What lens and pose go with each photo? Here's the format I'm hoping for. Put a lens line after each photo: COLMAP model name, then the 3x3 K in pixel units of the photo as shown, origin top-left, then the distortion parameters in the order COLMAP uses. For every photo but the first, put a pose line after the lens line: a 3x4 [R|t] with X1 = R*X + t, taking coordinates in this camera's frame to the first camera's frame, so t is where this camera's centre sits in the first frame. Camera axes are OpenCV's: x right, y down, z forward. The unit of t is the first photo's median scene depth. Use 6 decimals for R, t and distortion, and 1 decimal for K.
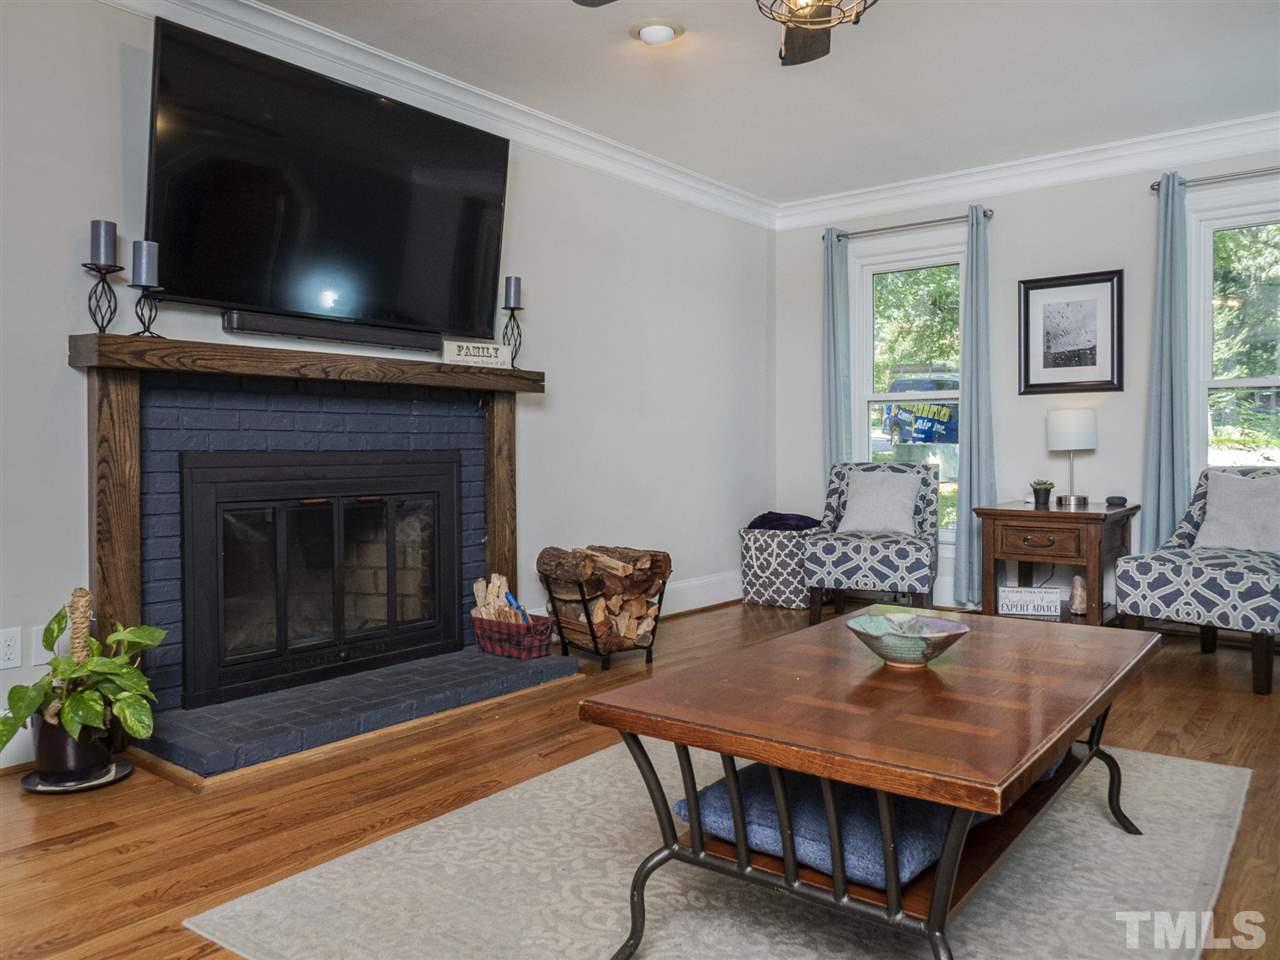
lens RADIAL K [[933.4, 0, 640.0], [0, 933.4, 480.0], [0, 0, 1]] dist [-0.004847, -0.002053]
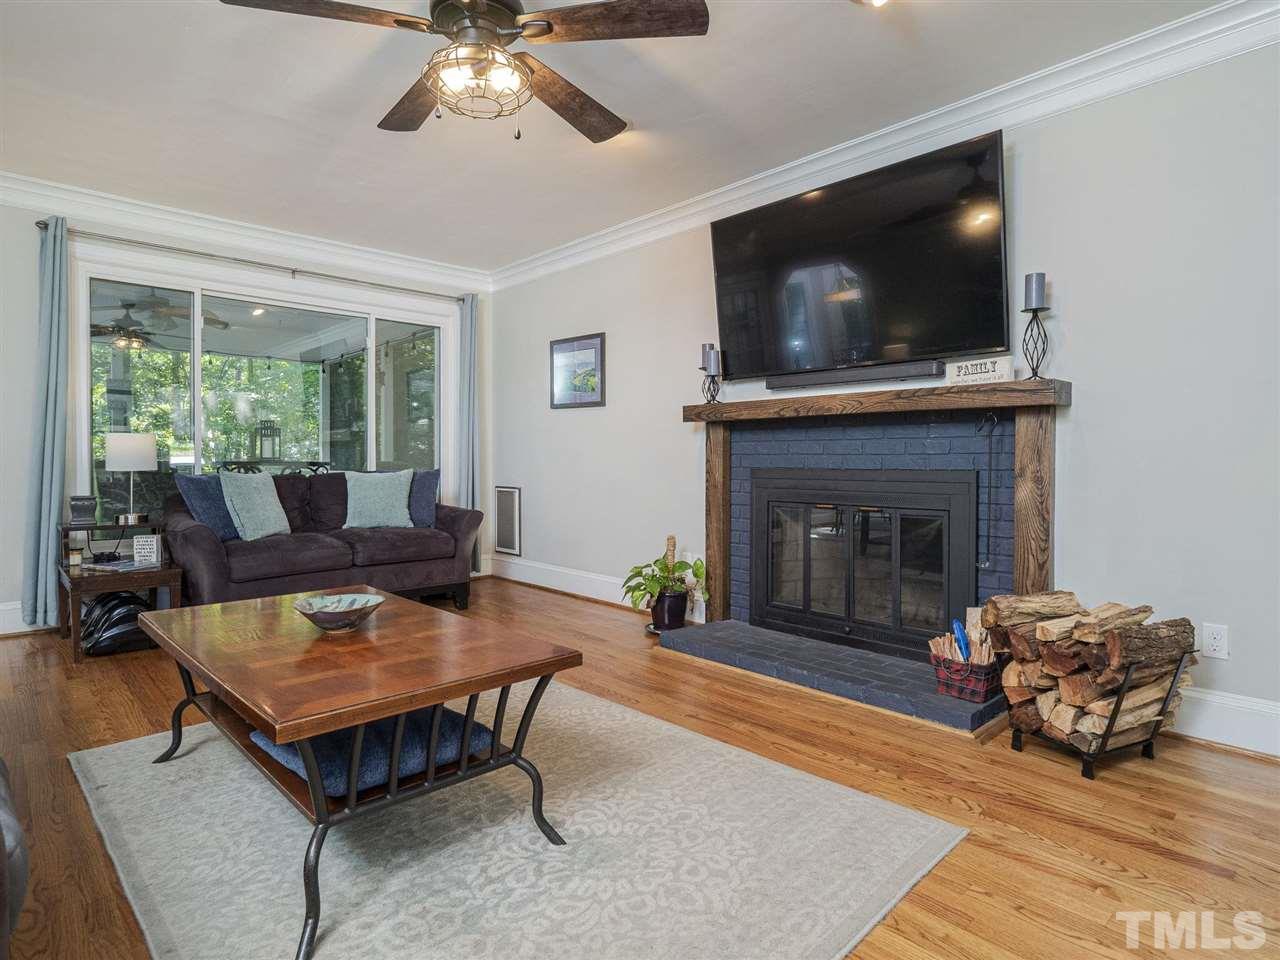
lens RADIAL K [[707.4, 0, 640.0], [0, 707.4, 480.0], [0, 0, 1]] dist [0.000401, -0.000053]
pose [[-0.147010, 0.030825, -0.988655, 0.708282], [-0.035156, 0.998720, 0.036367, -0.043700], [0.988510, 0.040104, -0.145738, 0.901924]]
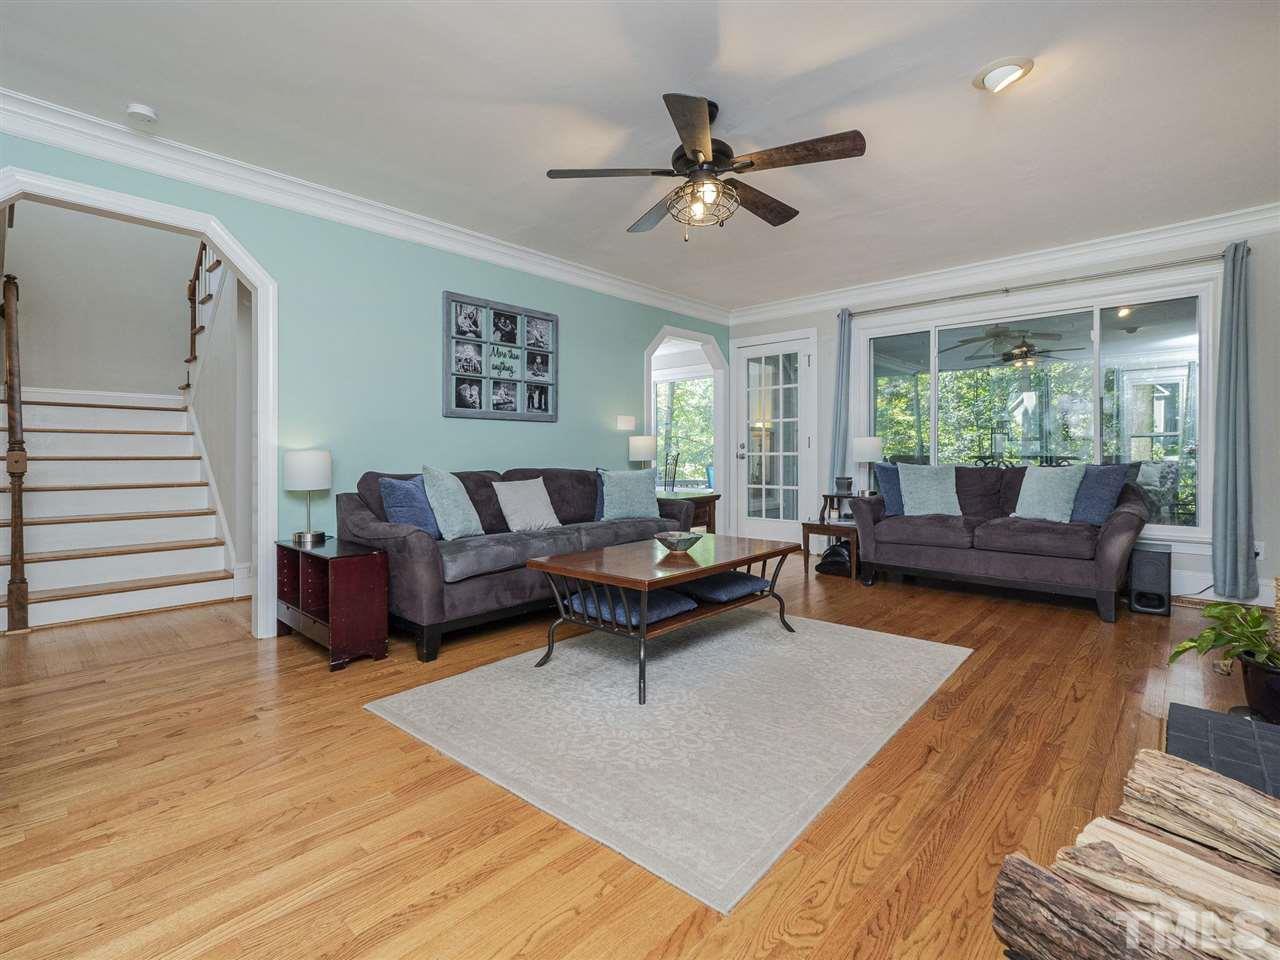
lens RADIAL K [[607.3, 0, 633.6], [0, 607.3, 466.5], [0, 0, 1]] dist [-0.004620, -0.000716]
pose [[-0.996925, 0.003136, 0.078304, 0.158365], [0.007280, 0.998585, 0.052685, -0.059957], [-0.078028, 0.053093, -0.995536, 1.456009]]
